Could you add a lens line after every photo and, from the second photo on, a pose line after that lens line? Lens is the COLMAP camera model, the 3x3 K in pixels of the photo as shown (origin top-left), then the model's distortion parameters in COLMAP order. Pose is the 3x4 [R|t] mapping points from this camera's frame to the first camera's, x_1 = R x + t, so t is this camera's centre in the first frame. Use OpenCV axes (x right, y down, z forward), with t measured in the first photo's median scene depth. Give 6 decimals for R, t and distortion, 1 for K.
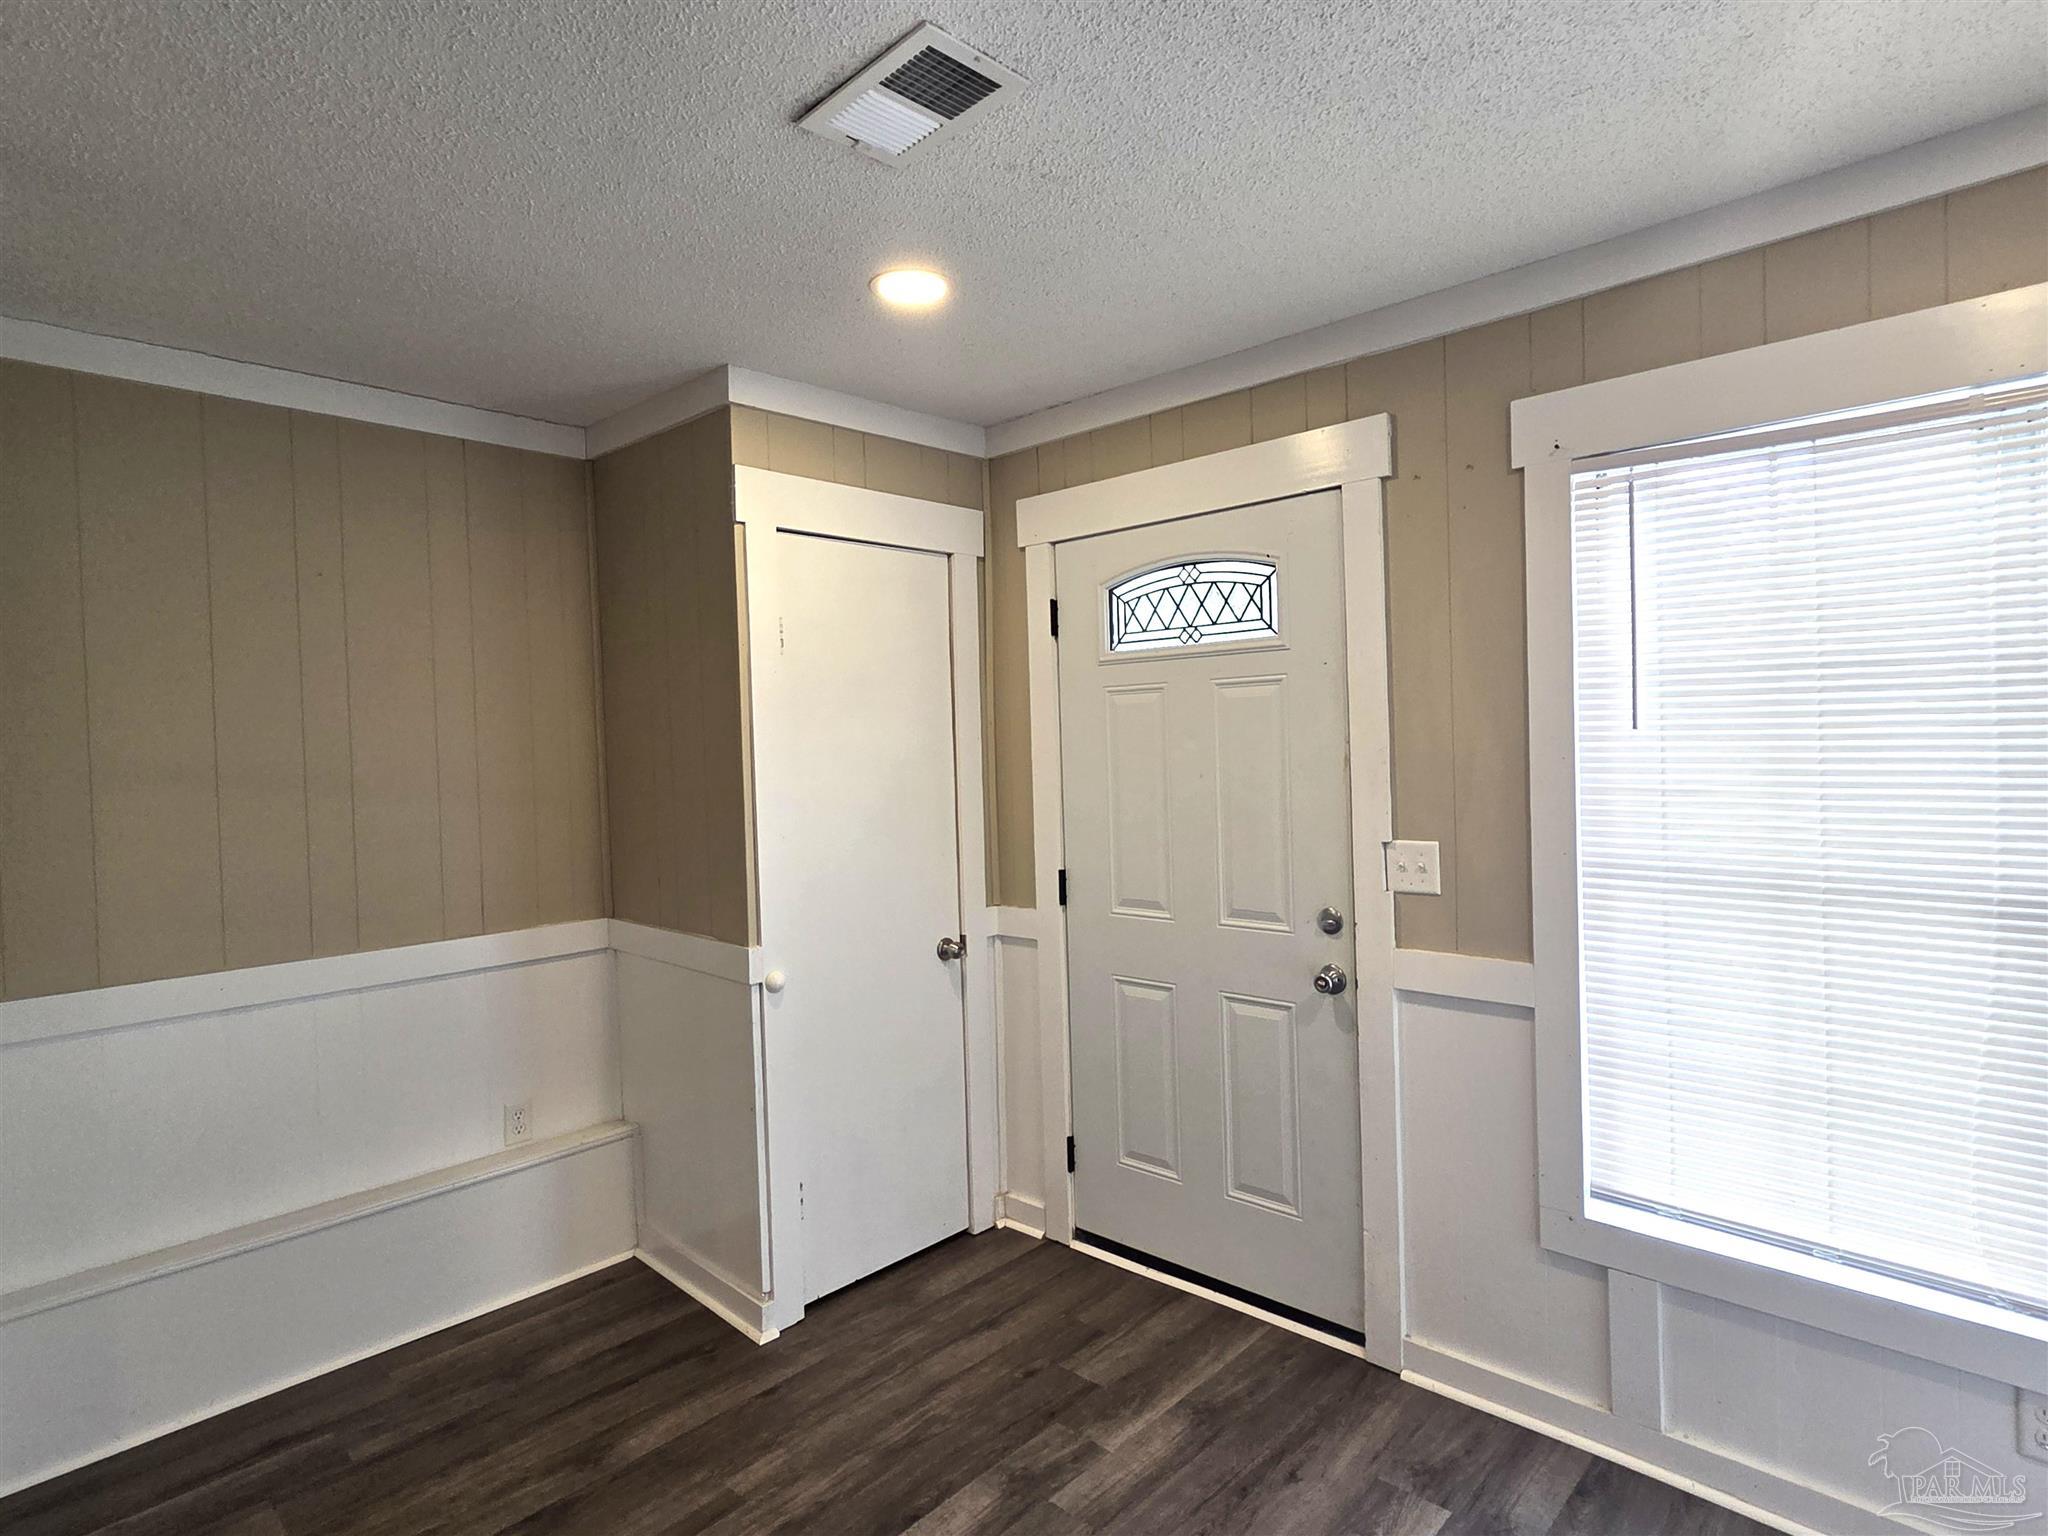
lens RADIAL K [[1080.2, 0, 1024.4], [0, 1080.2, 760.8], [0, 0, 1]] dist [0.001237, 0.000159]
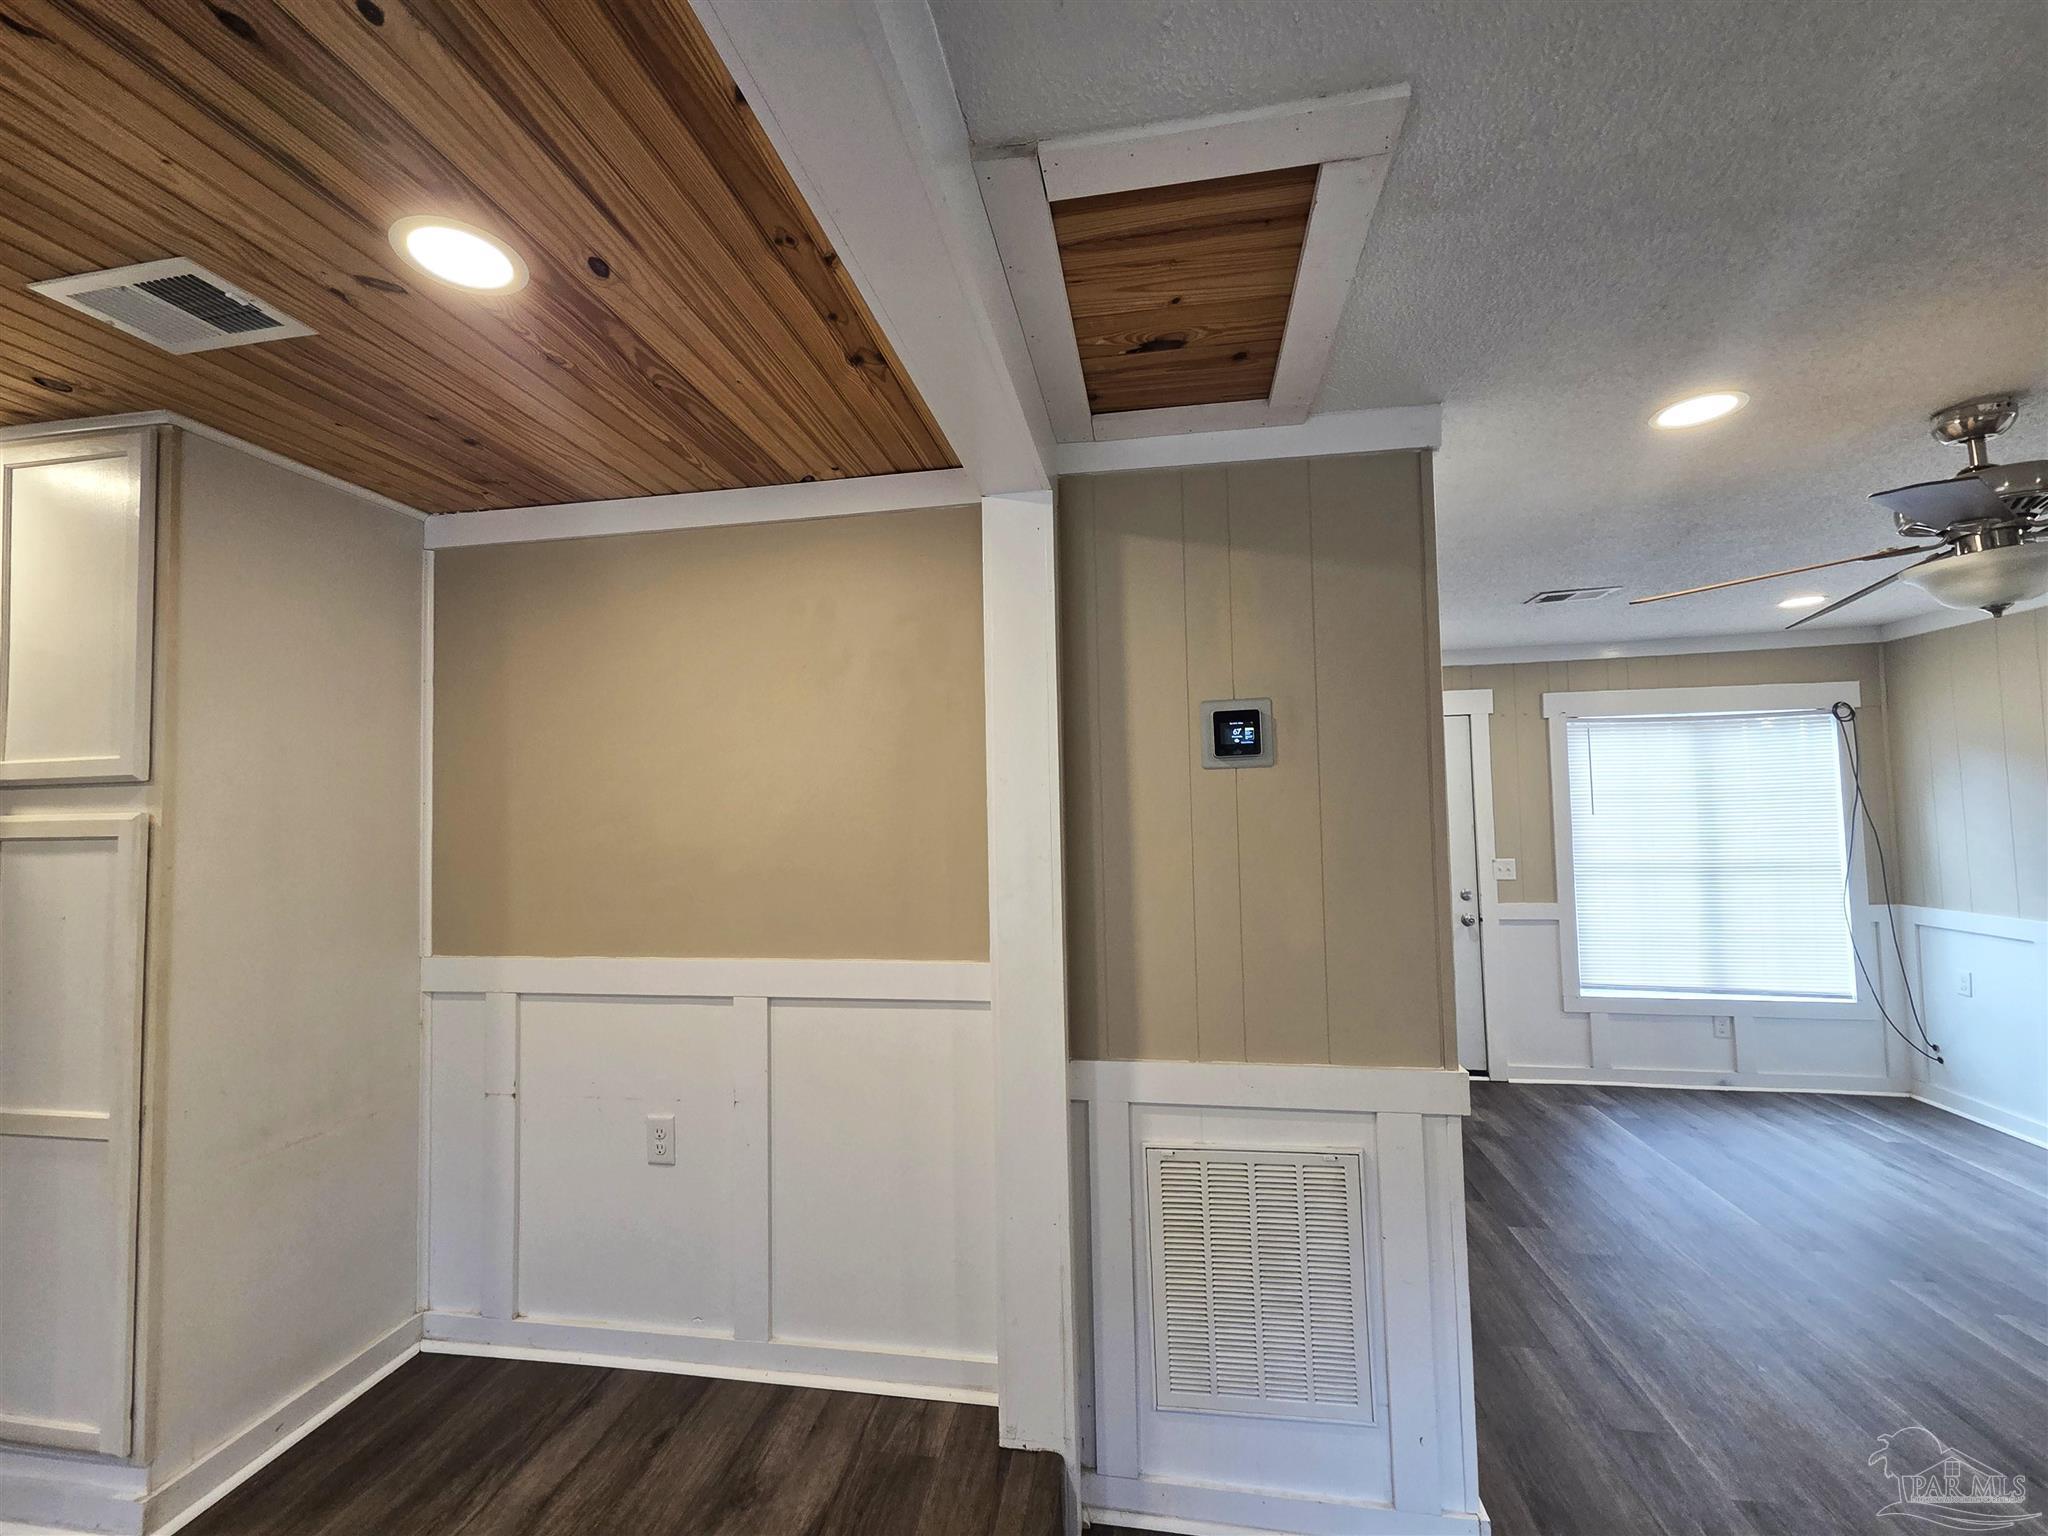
lens RADIAL K [[837.4, 0, 1024.0], [0, 837.4, 765.8], [0, 0, 1]] dist [0.003468, -0.000750]
pose [[0.838343, 0.040606, 0.543629, -1.692005], [0.007070, 0.996328, -0.085324, 0.017988], [-0.545098, 0.075374, 0.834977, -0.031217]]
